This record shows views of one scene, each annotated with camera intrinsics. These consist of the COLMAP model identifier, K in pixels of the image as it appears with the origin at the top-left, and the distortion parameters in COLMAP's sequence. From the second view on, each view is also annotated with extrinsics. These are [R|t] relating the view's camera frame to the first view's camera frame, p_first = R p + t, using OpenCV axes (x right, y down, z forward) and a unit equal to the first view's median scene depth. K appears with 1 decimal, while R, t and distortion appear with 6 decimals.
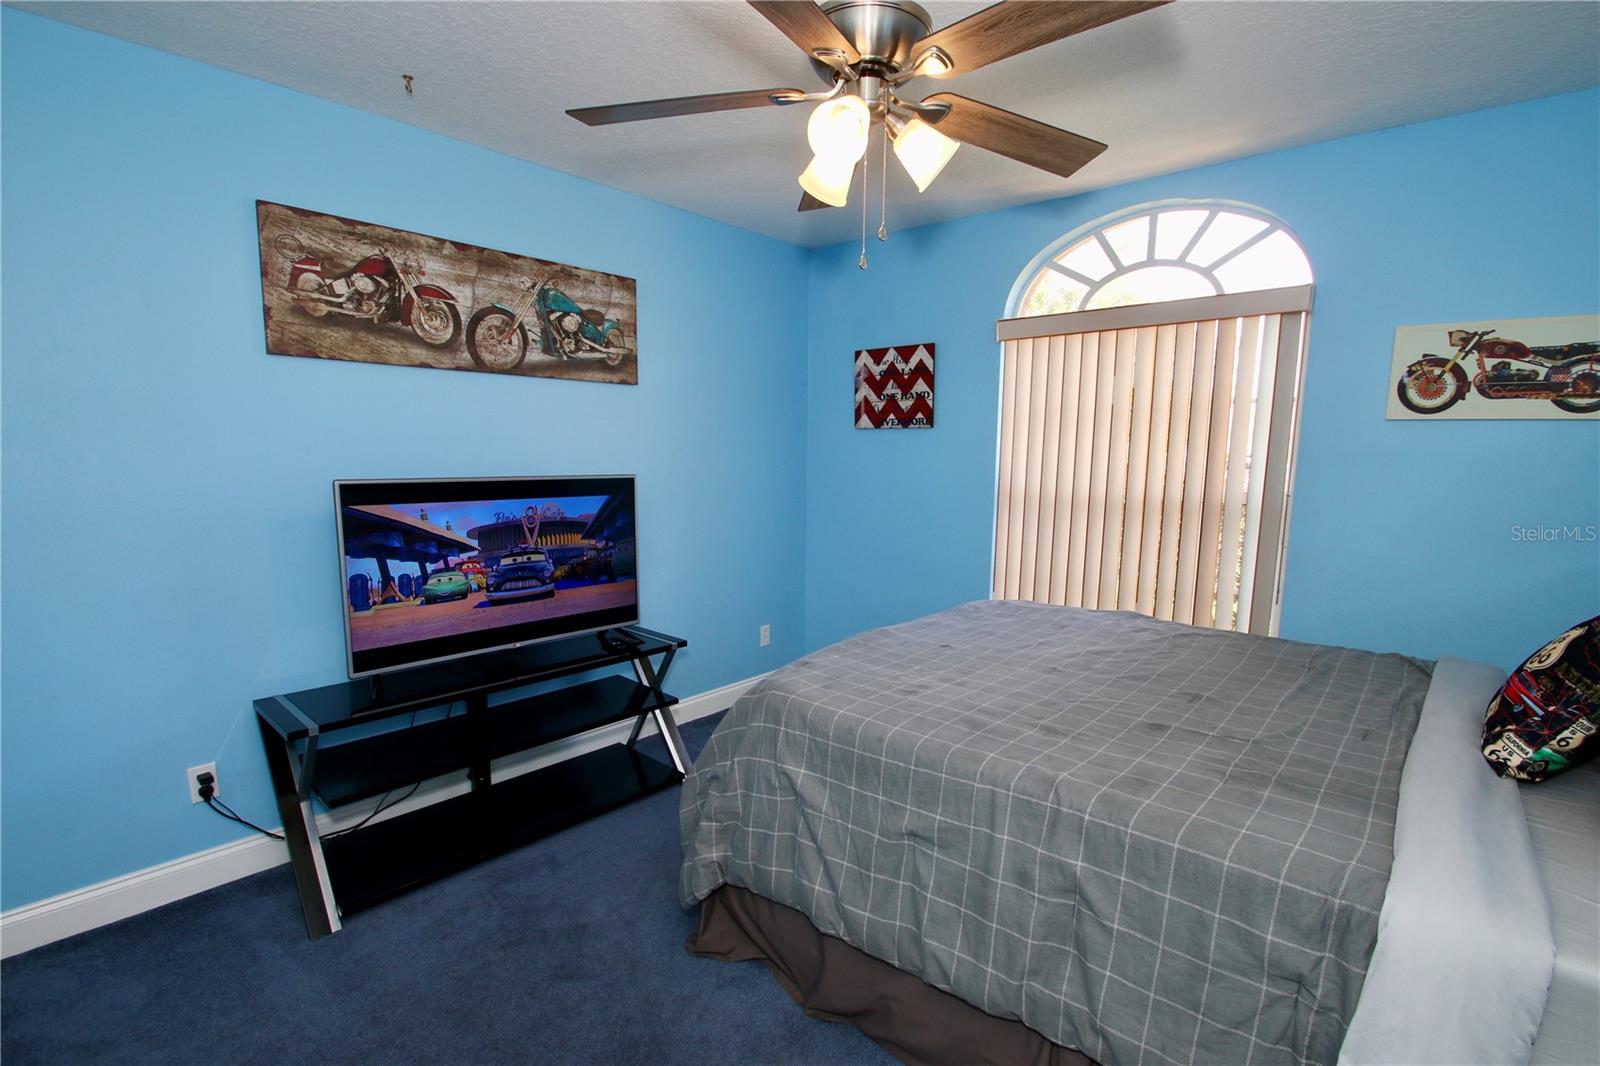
lens RADIAL K [[738.8, 0, 800.0], [0, 738.8, 533.0], [0, 0, 1]] dist [0.000985, -0.015139]
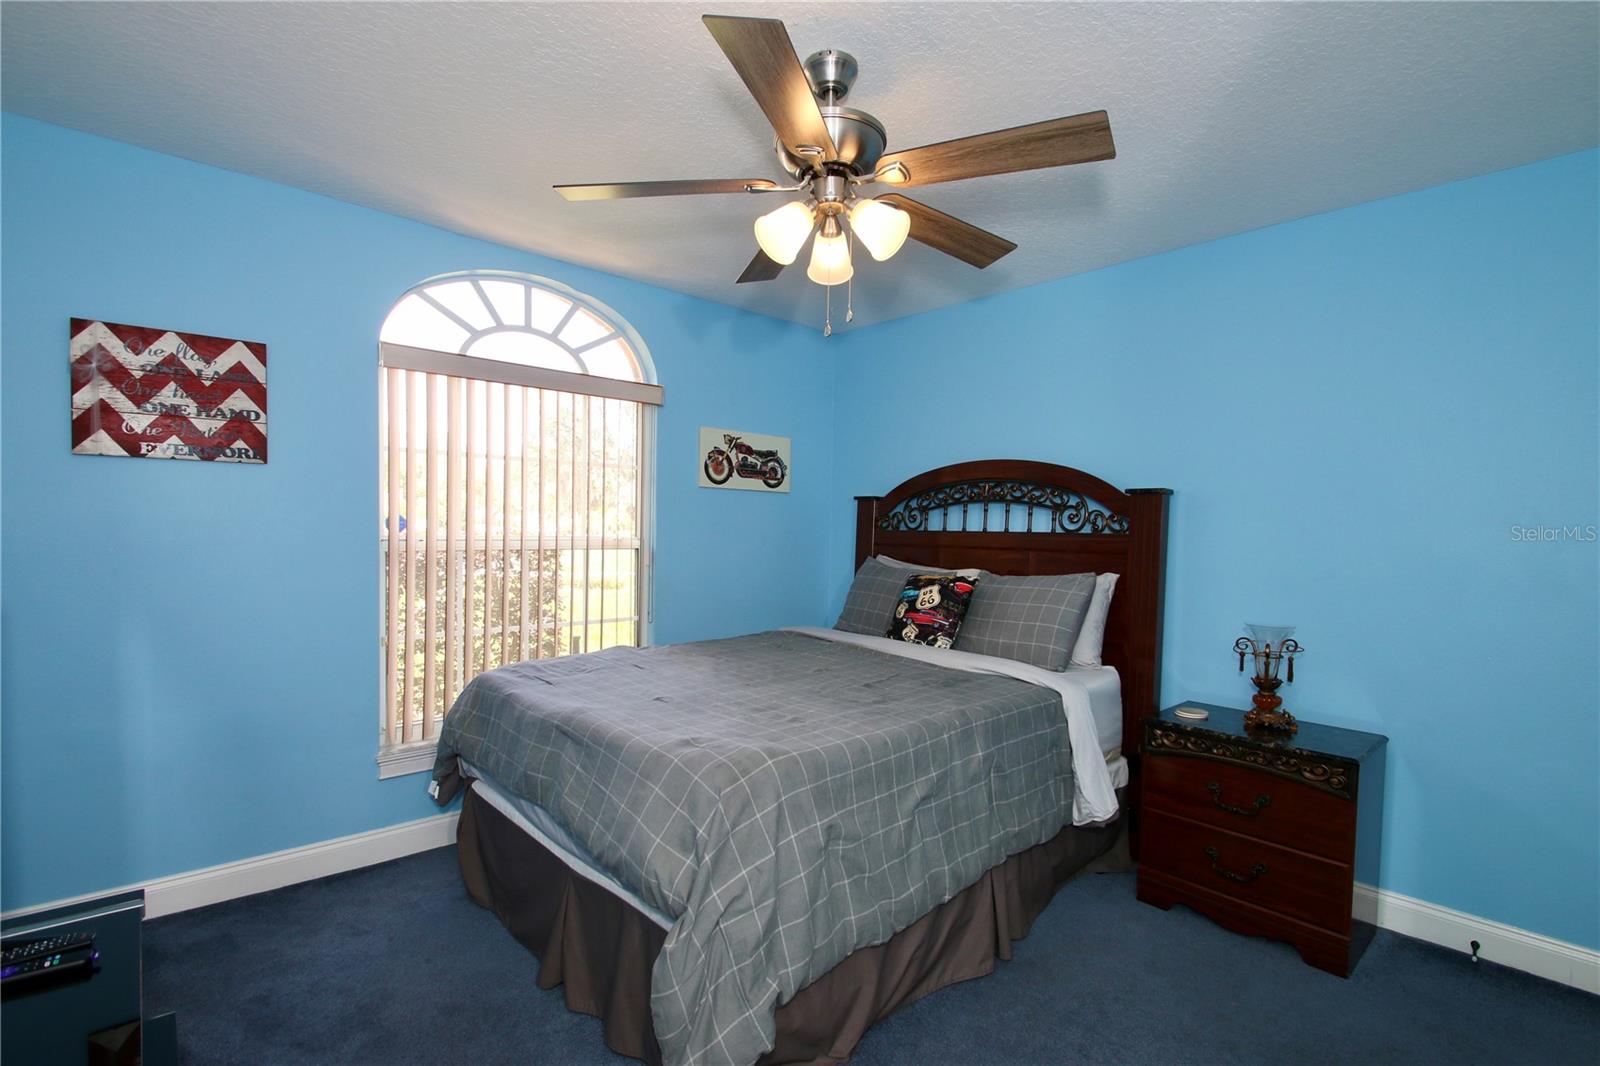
lens RADIAL K [[738.8, 0, 800.0], [0, 738.8, 533.0], [0, 0, 1]] dist [0.000985, -0.015139]
pose [[0.087288, -0.025264, 0.995863, -0.534690], [0.090385, 0.995756, 0.017339, -0.050732], [-0.992074, 0.088497, 0.089201, 0.507179]]
